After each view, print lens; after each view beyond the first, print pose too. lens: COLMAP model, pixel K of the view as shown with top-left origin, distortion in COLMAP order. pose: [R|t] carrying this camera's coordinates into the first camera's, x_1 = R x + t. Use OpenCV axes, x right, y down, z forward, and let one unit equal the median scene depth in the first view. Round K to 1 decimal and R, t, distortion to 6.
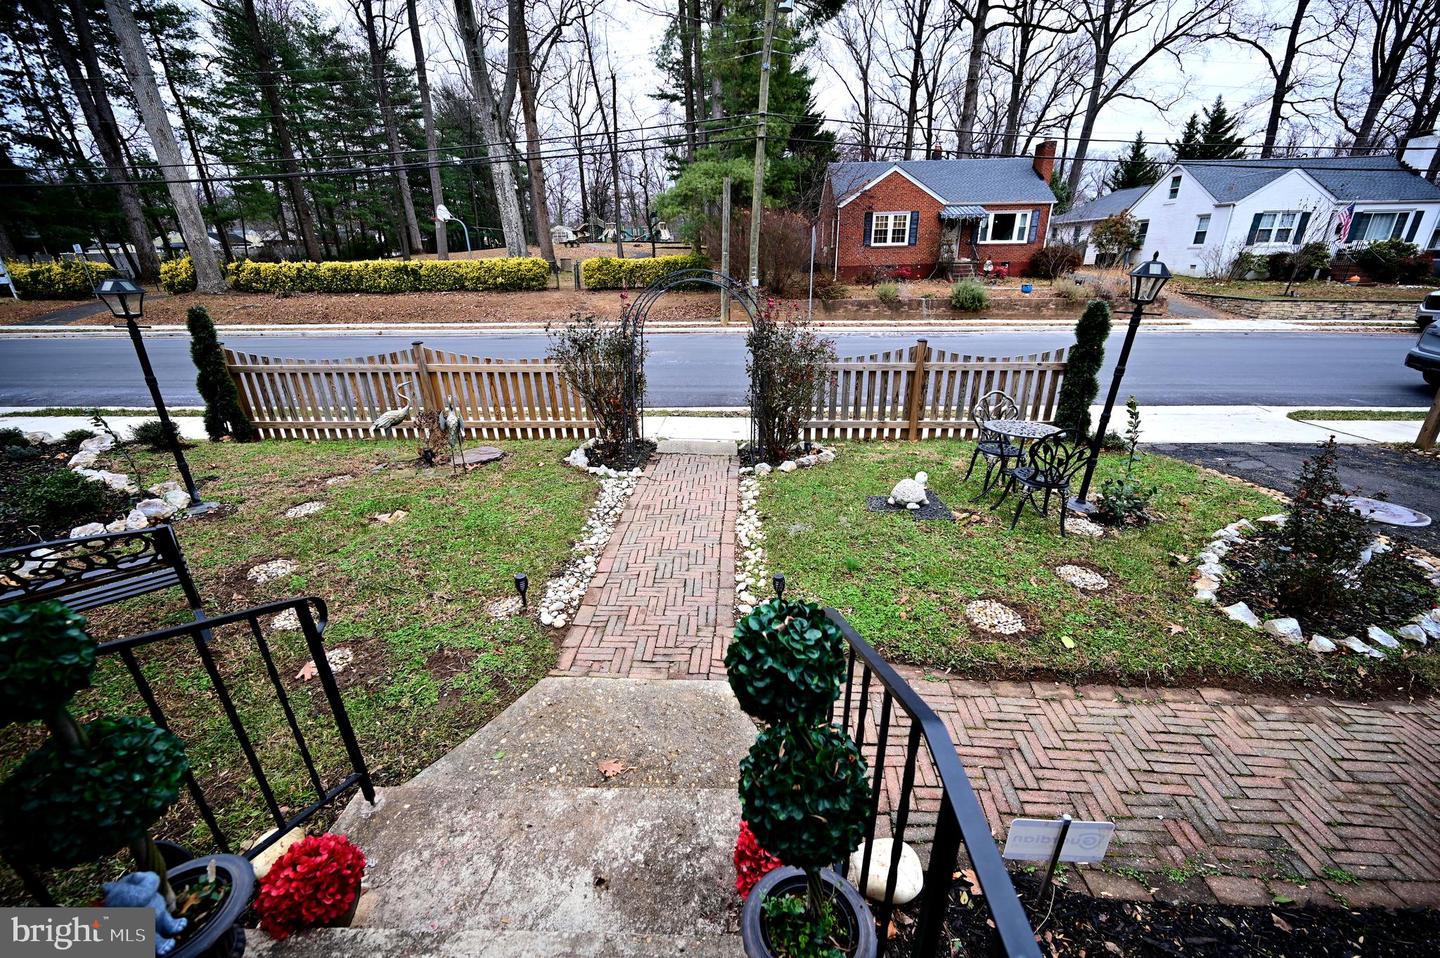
lens RADIAL K [[563.6, 0, 726.1], [0, 563.6, 475.1], [0, 0, 1]] dist [-0.001825, 0.000228]
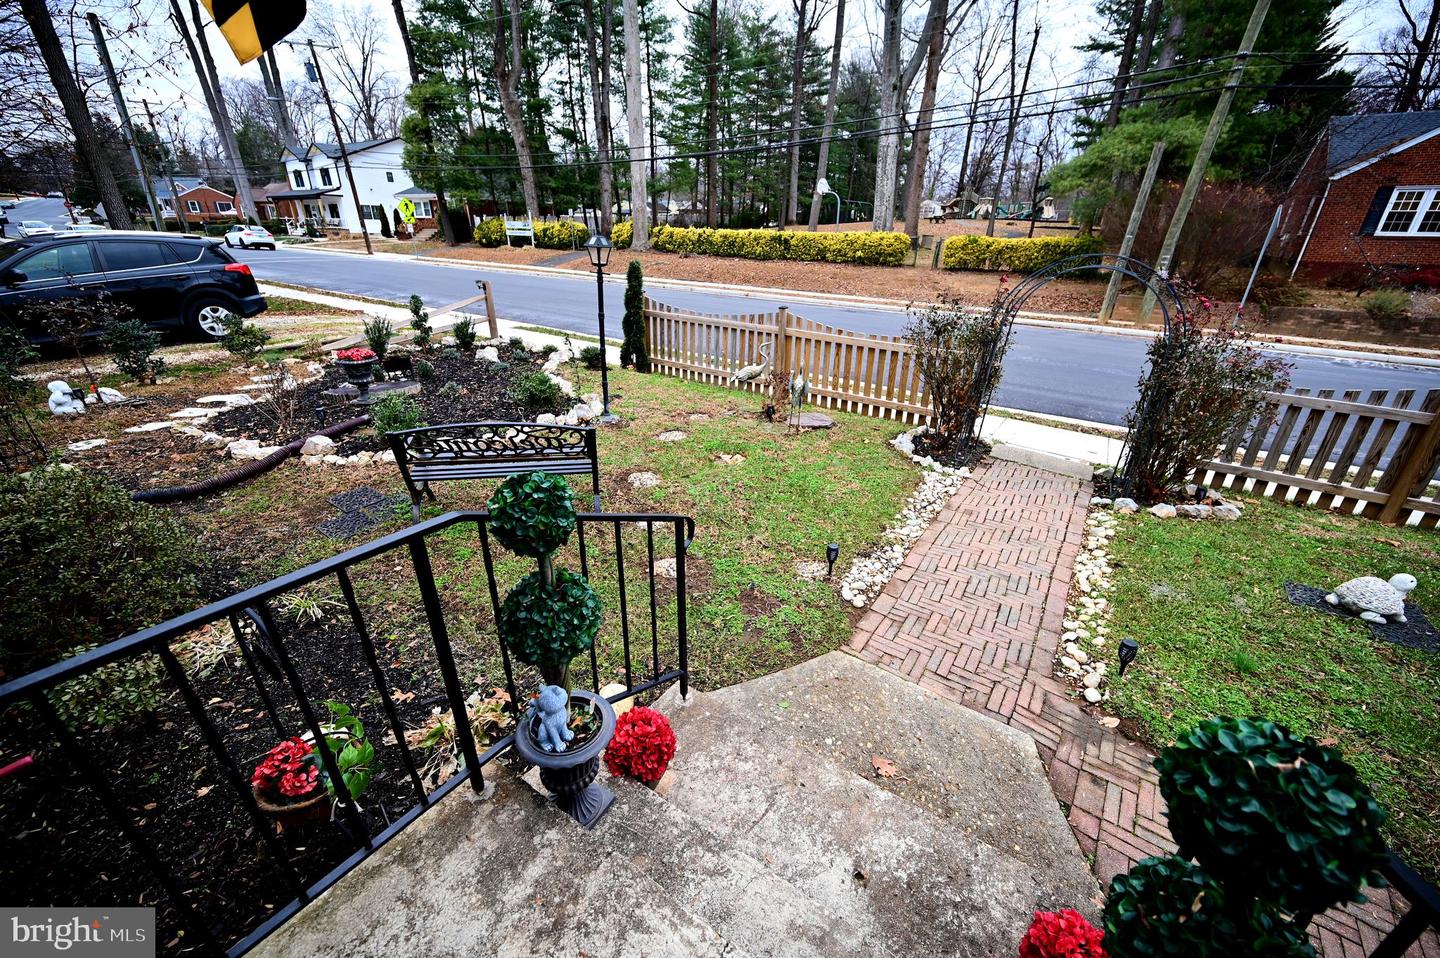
lens RADIAL K [[565.1, 0, 730.5], [0, 565.1, 480.6], [0, 0, 1]] dist [-0.000889, -0.000062]
pose [[0.844150, 0.248808, -0.474875, -0.031312], [-0.227722, 0.968312, 0.102536, 0.000464], [0.485339, 0.021584, 0.874060, 0.002945]]
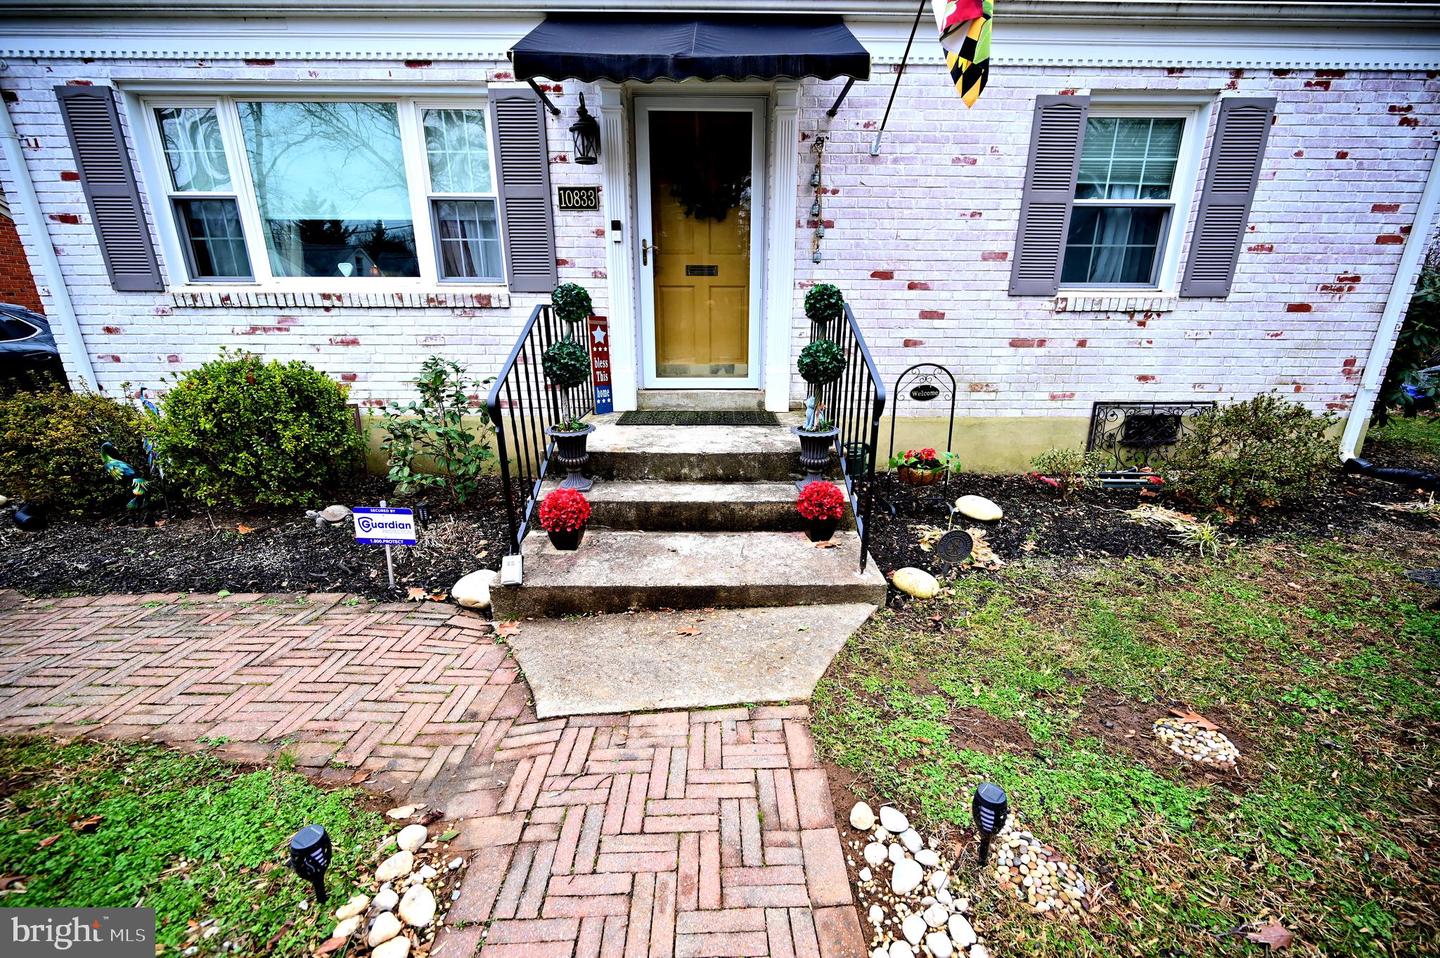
lens RADIAL K [[563.6, 0, 722.1], [0, 563.6, 481.8], [0, 0, 1]] dist [-0.002009, 0.000066]
pose [[-0.999144, 0.024225, -0.033544, -0.084002], [-0.001819, 0.784197, 0.620509, -0.116216], [0.041337, 0.620039, -0.783482, 0.575279]]
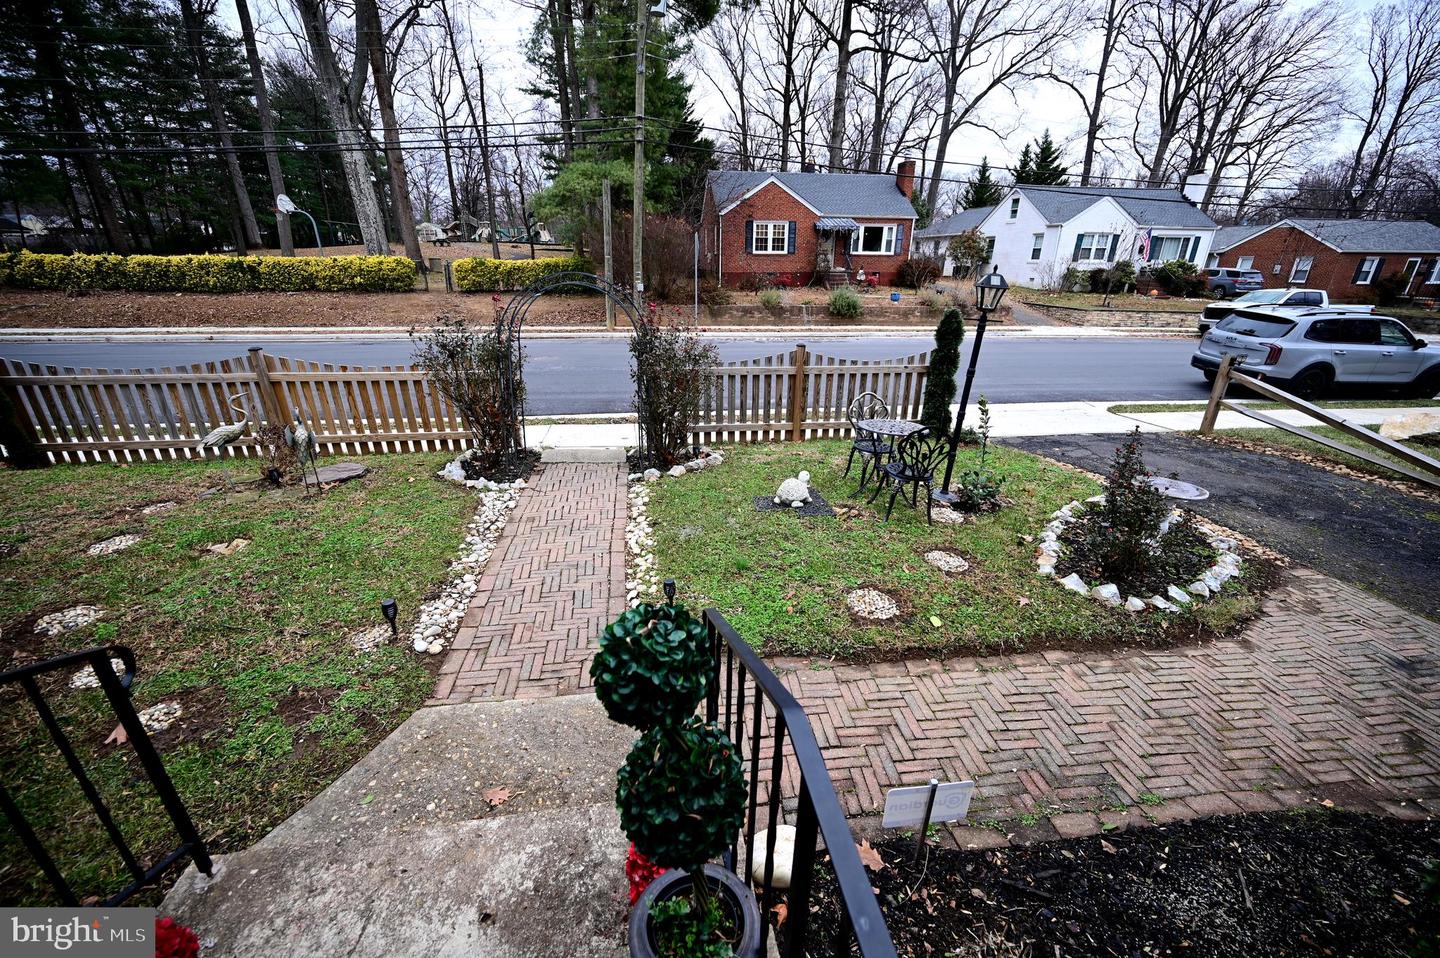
lens RADIAL K [[563.6, 0, 722.1], [0, 563.6, 481.8], [0, 0, 1]] dist [-0.002009, 0.000066]
pose [[0.983360, -0.044227, 0.176200, 0.008690], [0.043846, 0.999020, 0.006054, 0.000770], [-0.176296, 0.001772, 0.984336, -0.000472]]
